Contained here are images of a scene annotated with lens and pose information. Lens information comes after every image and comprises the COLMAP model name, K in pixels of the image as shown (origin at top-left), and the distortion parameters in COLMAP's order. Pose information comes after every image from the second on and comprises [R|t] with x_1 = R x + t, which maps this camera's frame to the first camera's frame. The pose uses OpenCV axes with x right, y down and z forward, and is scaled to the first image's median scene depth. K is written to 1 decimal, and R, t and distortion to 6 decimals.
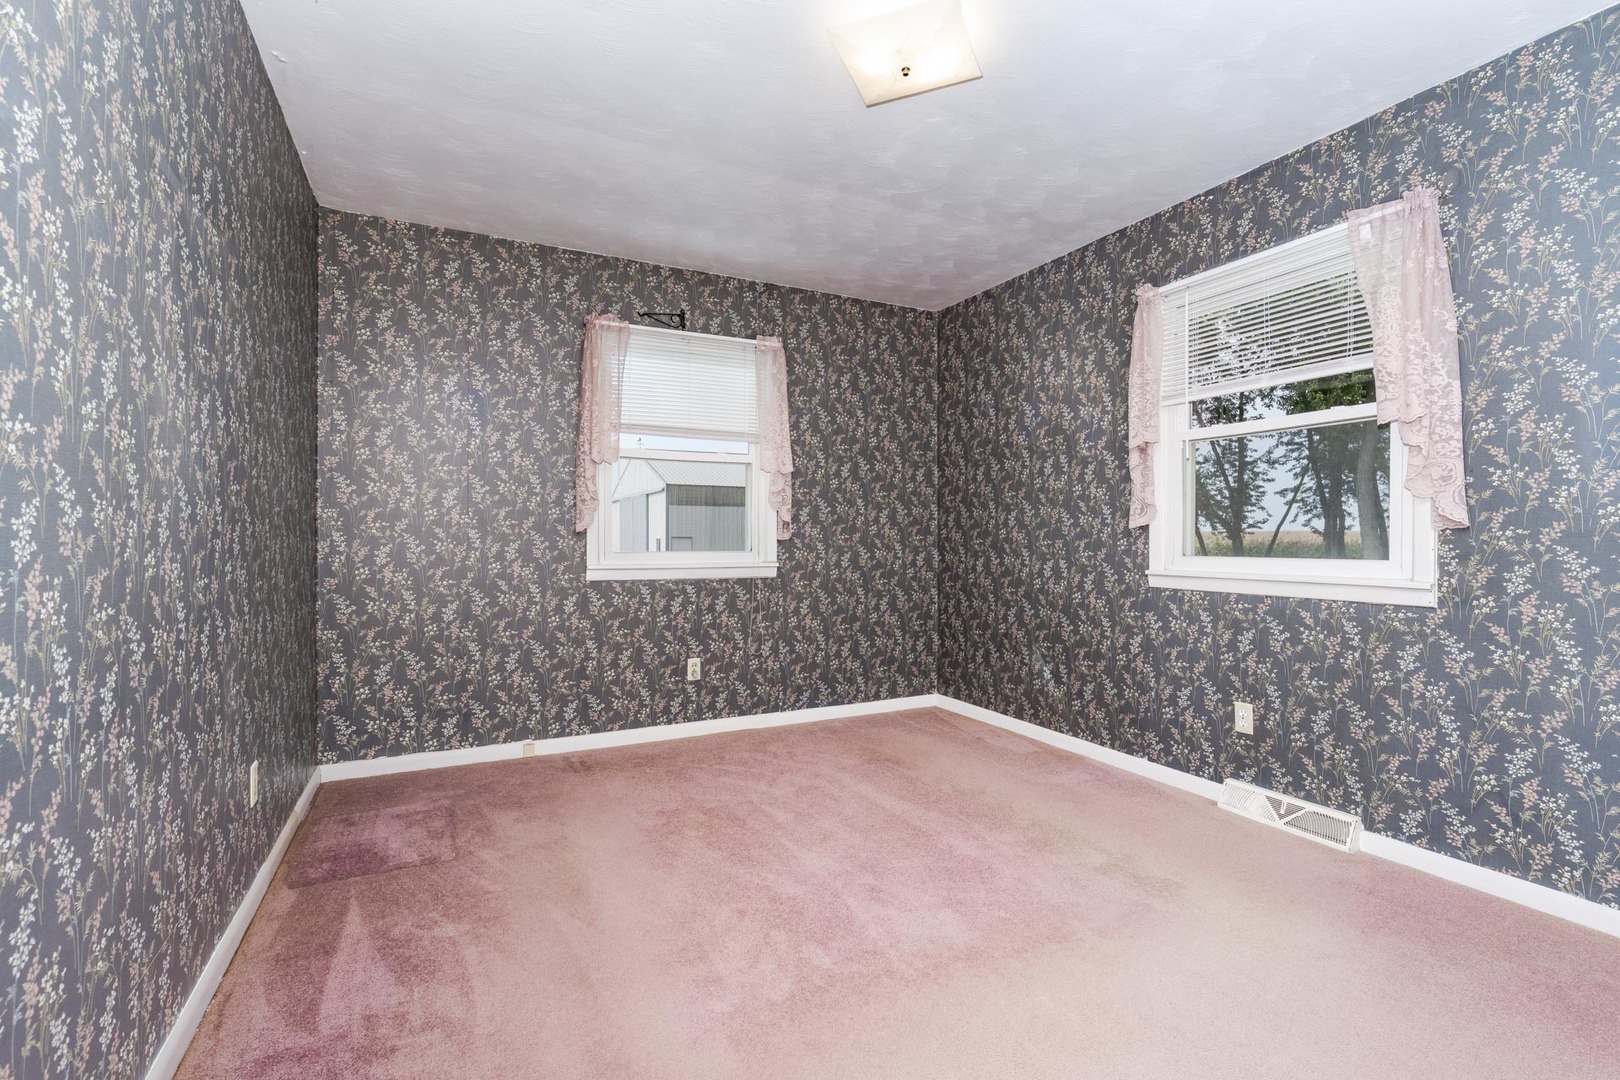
lens RADIAL K [[730.1, 0, 811.4], [0, 730.1, 540.4], [0, 0, 1]] dist [-0.007009, 0.002015]
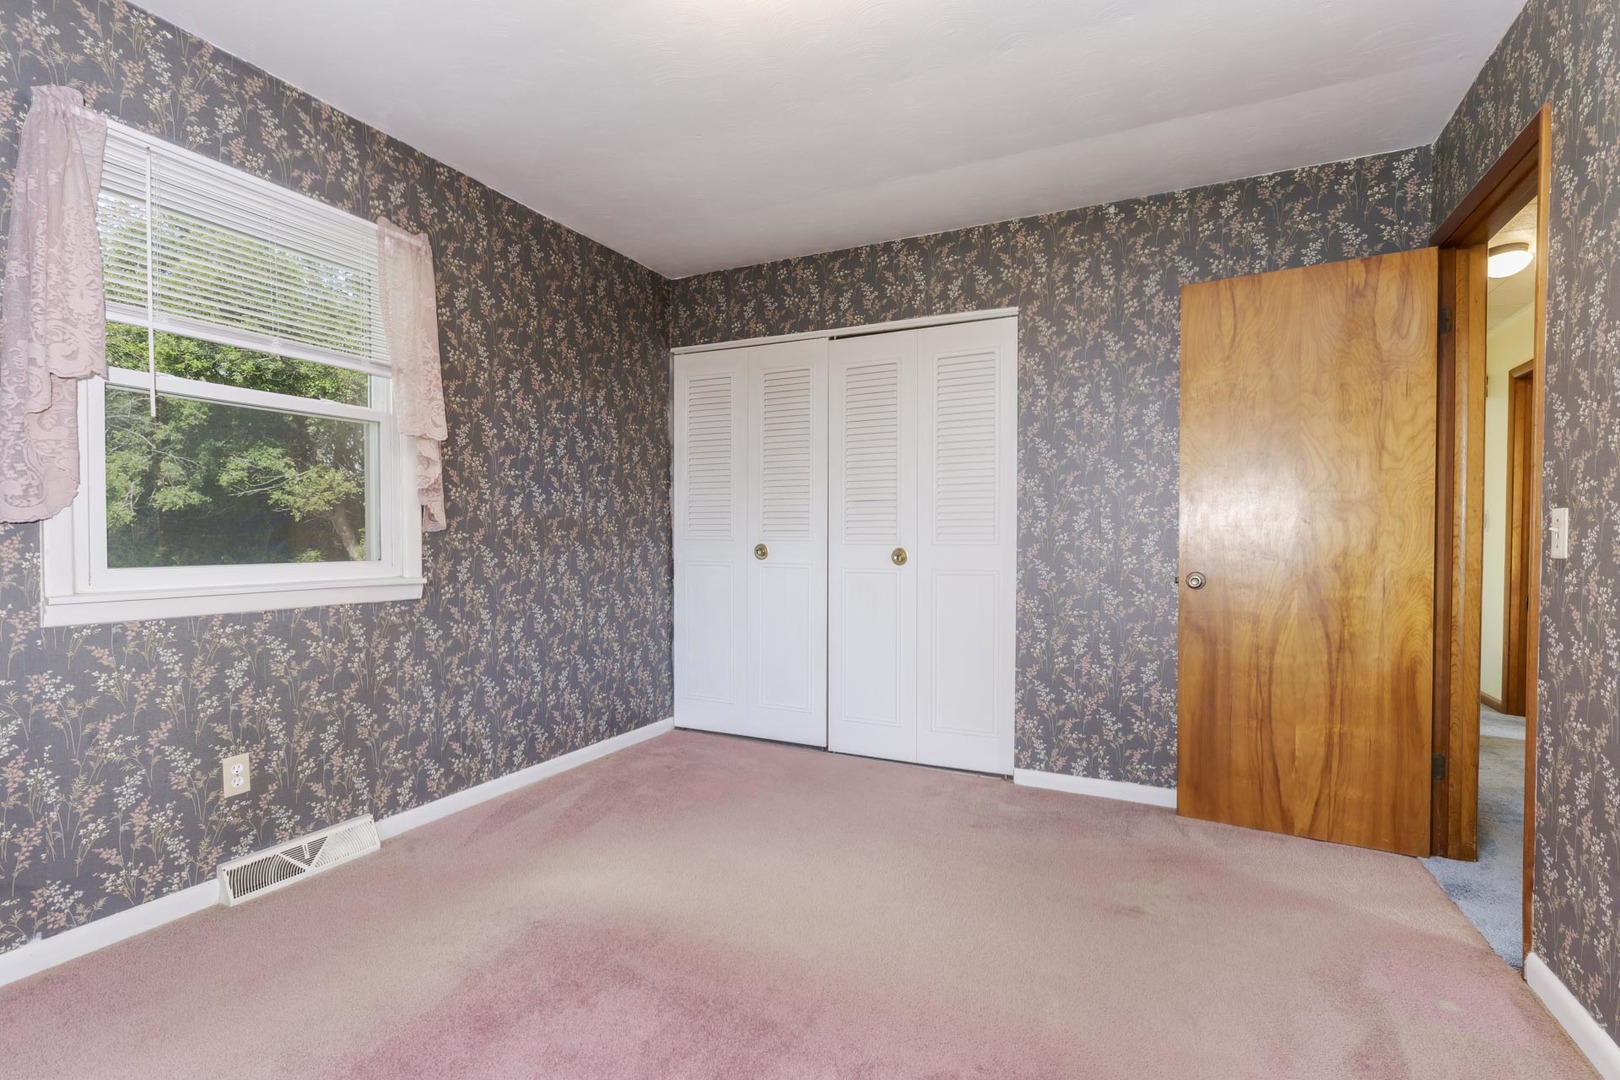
lens RADIAL K [[762.2, 0, 809.2], [0, 762.2, 546.9], [0, 0, 1]] dist [-0.011227, 0.005266]
pose [[-0.613476, -0.017526, 0.789519, -0.323519], [-0.006785, 0.999834, 0.016923, -0.010527], [-0.789685, 0.005024, -0.613492, 0.823030]]
